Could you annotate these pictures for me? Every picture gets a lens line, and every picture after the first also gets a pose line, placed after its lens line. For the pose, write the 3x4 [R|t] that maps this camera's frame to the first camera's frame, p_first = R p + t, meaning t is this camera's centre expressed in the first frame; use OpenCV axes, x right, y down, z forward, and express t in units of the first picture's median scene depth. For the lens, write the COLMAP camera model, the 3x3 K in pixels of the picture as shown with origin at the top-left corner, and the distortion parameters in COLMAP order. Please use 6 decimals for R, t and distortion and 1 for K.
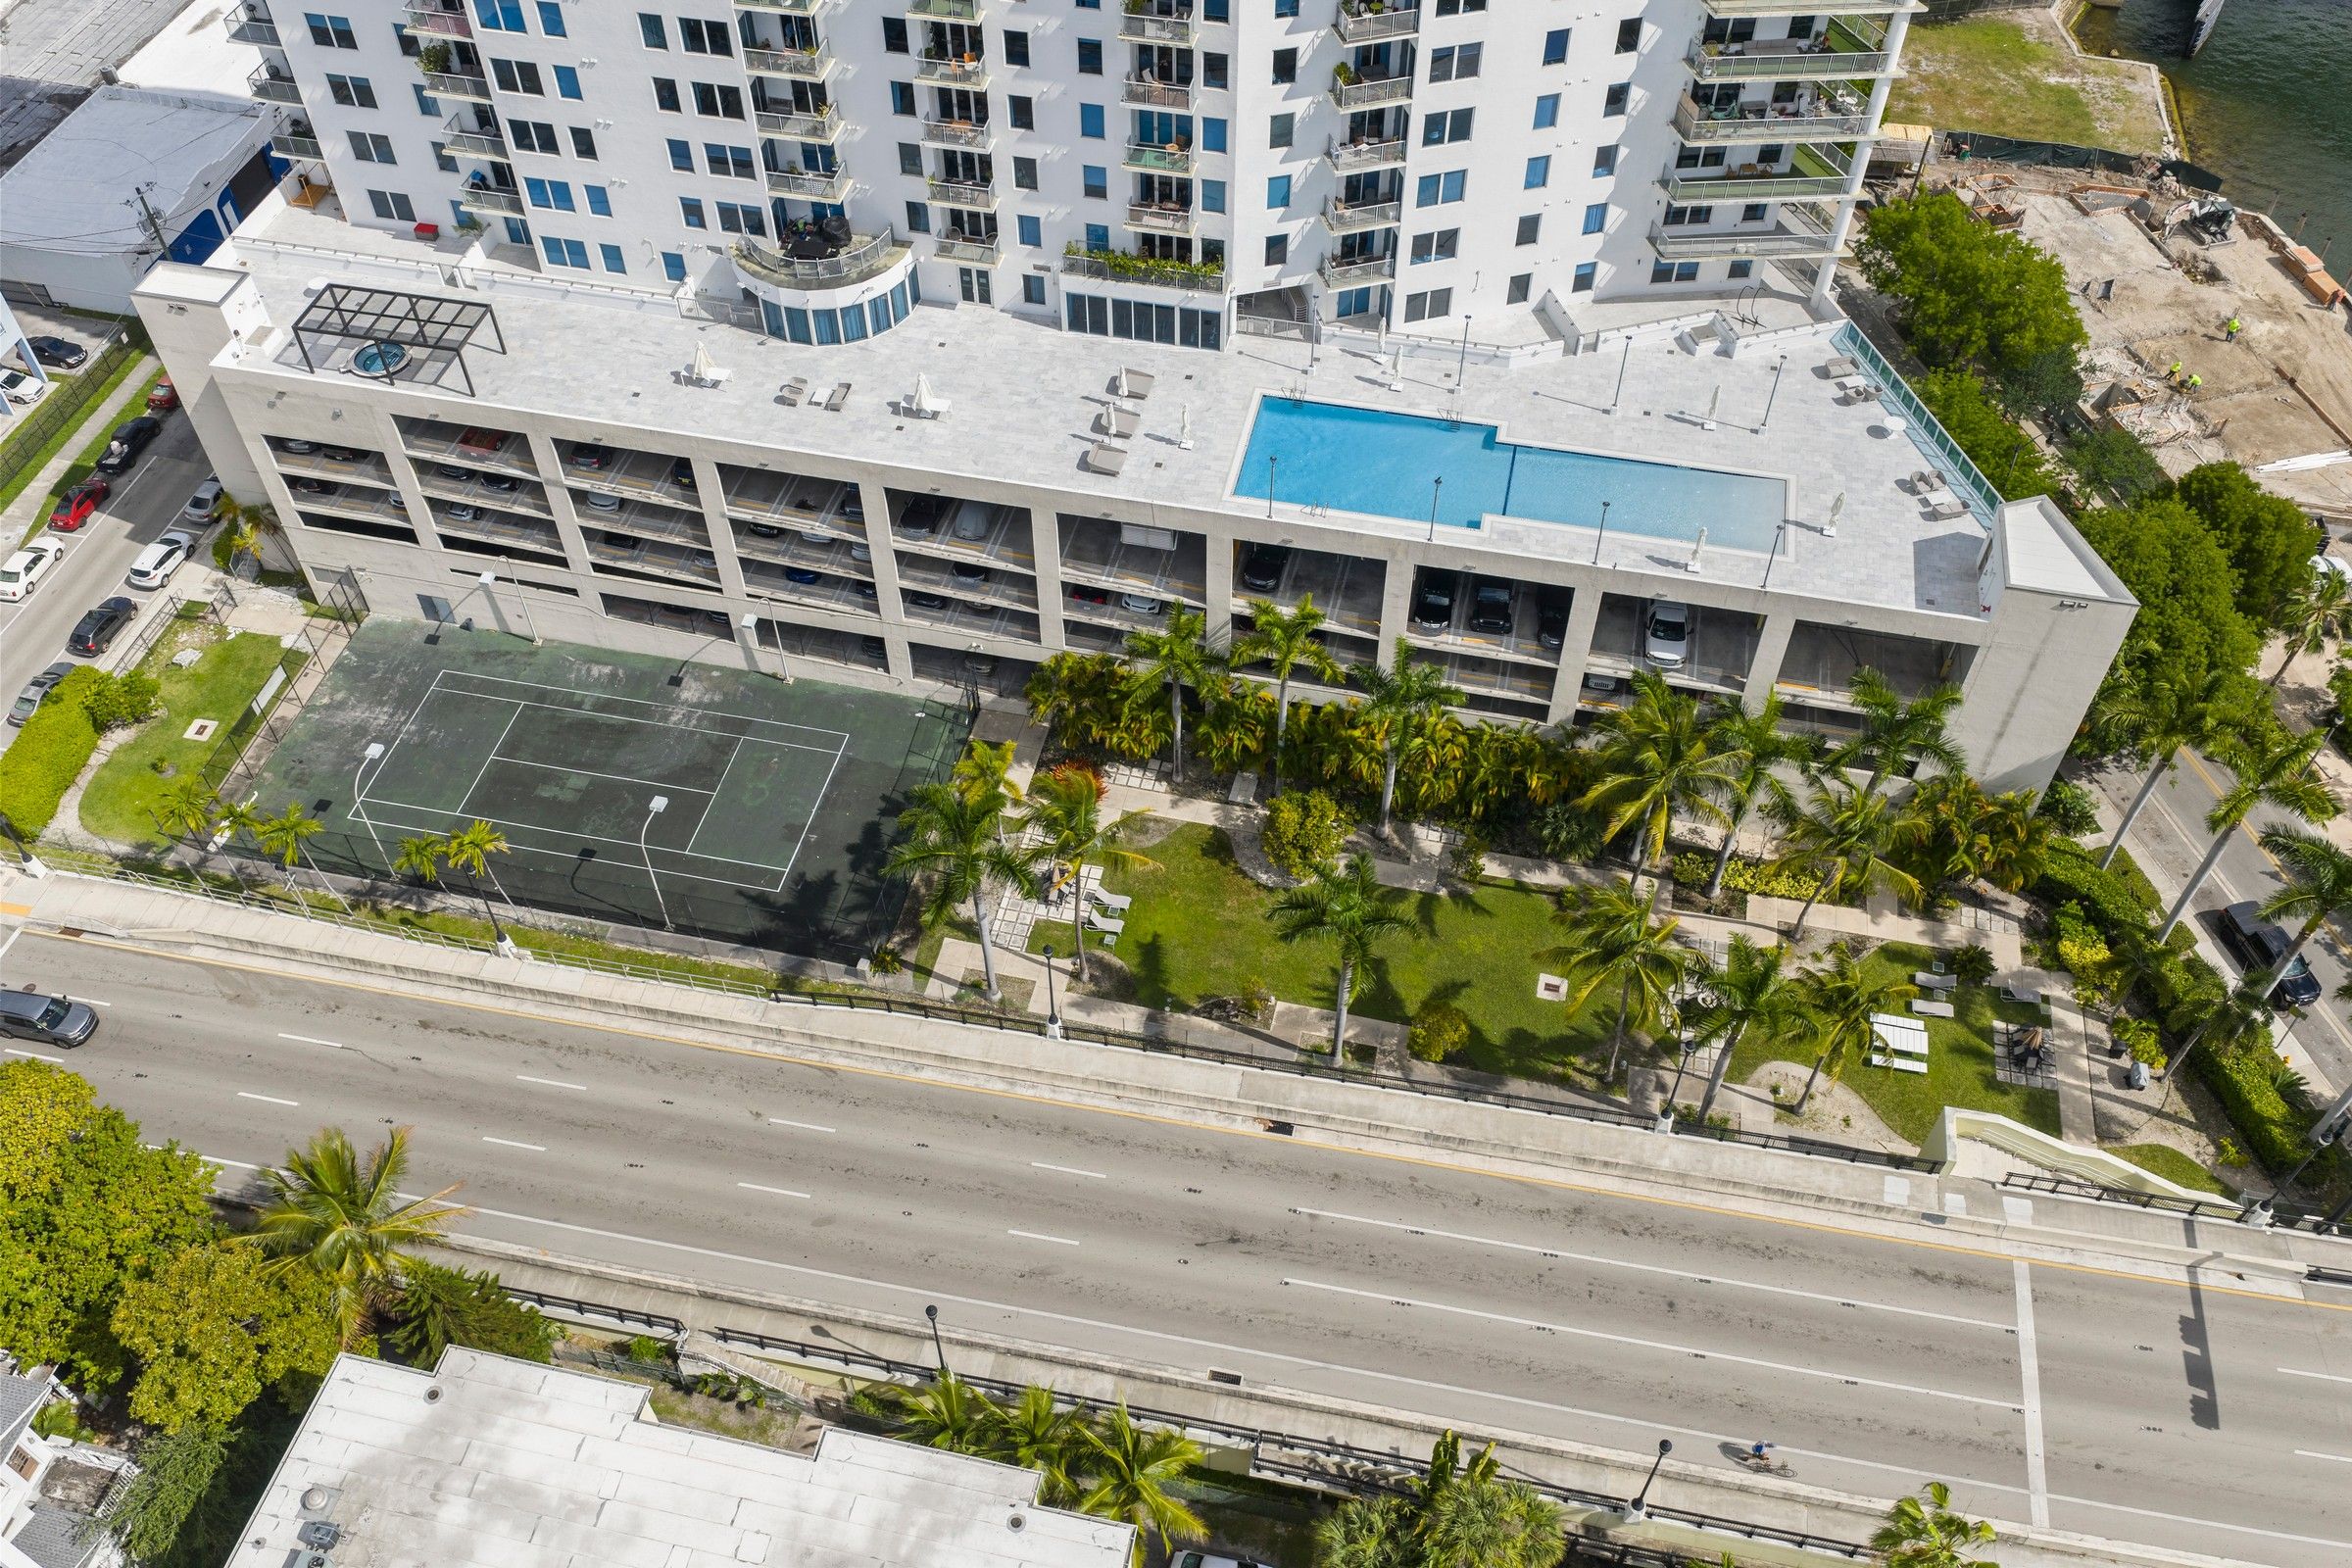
lens RADIAL K [[1935.0, 0, 1176.0], [0, 1935.0, 784.0], [0, 0, 1]] dist [0.014954, -0.018946]
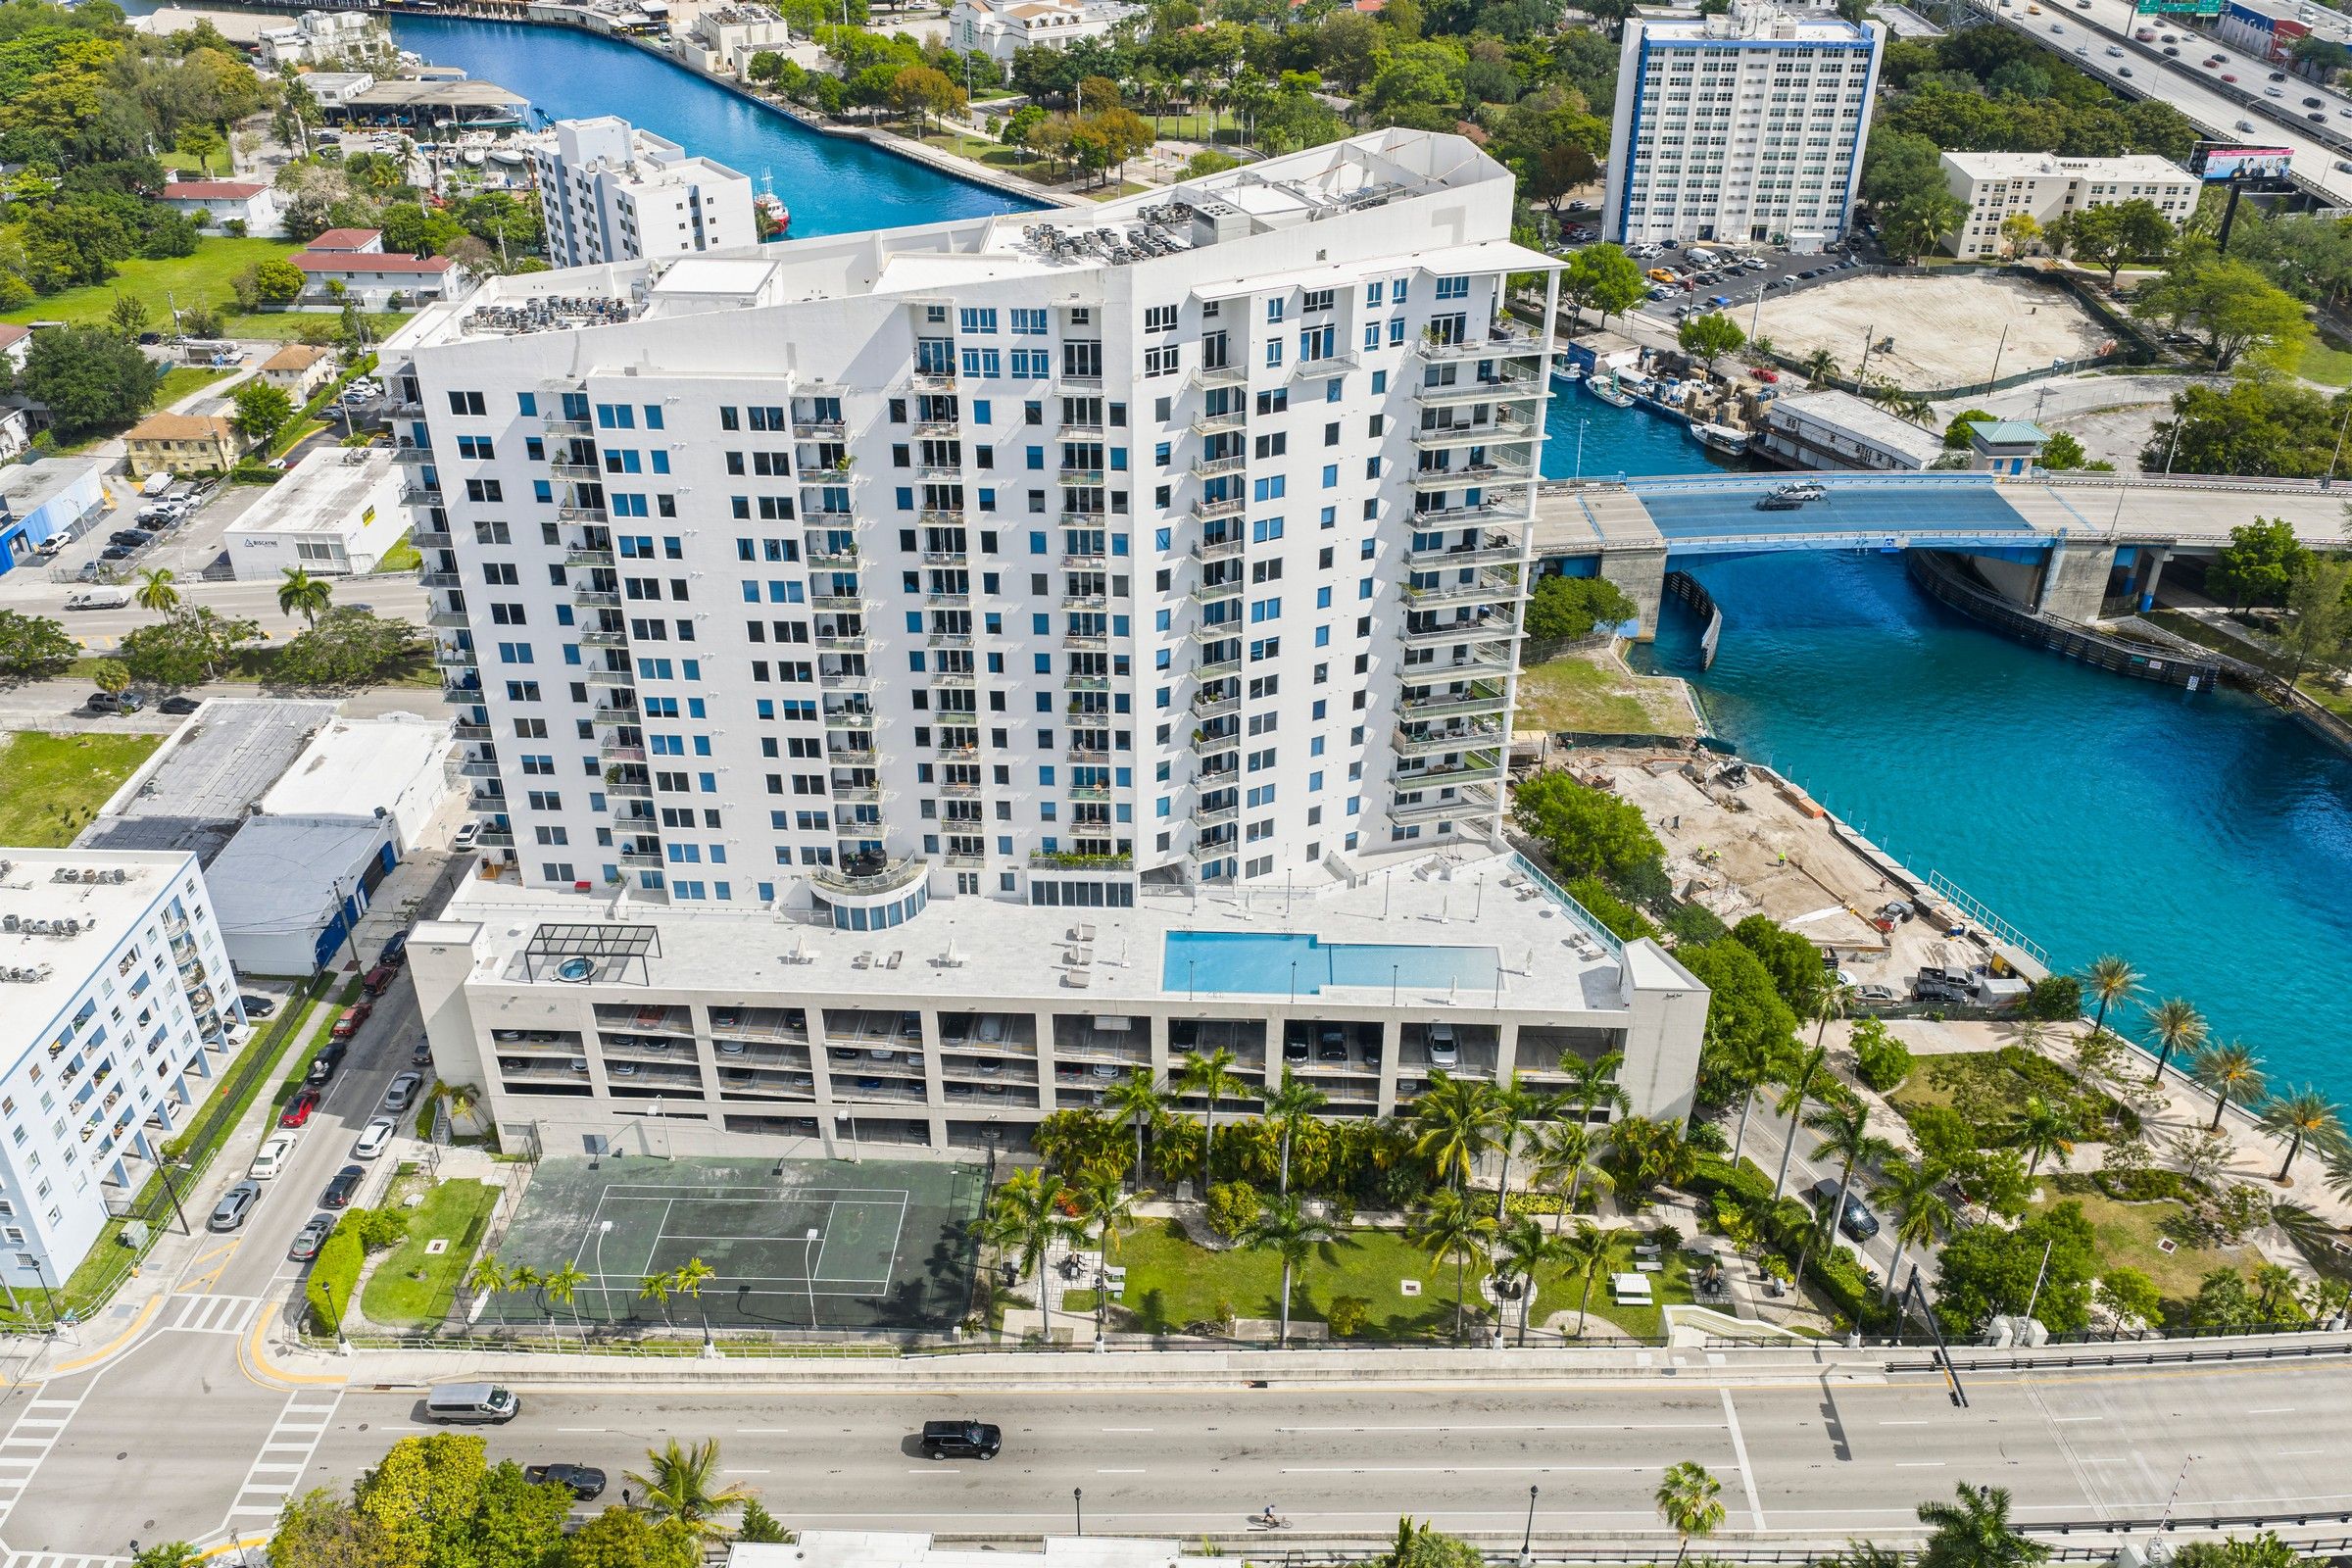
lens RADIAL K [[1948.3, 0, 1184.7], [0, 1948.3, 781.6], [0, 0, 1]] dist [0.026880, -0.041600]
pose [[0.983204, -0.088938, 0.159375, -0.181679], [0.134063, 0.944472, -0.299999, 0.159858], [-0.123844, 0.316327, 0.940532, -0.522589]]
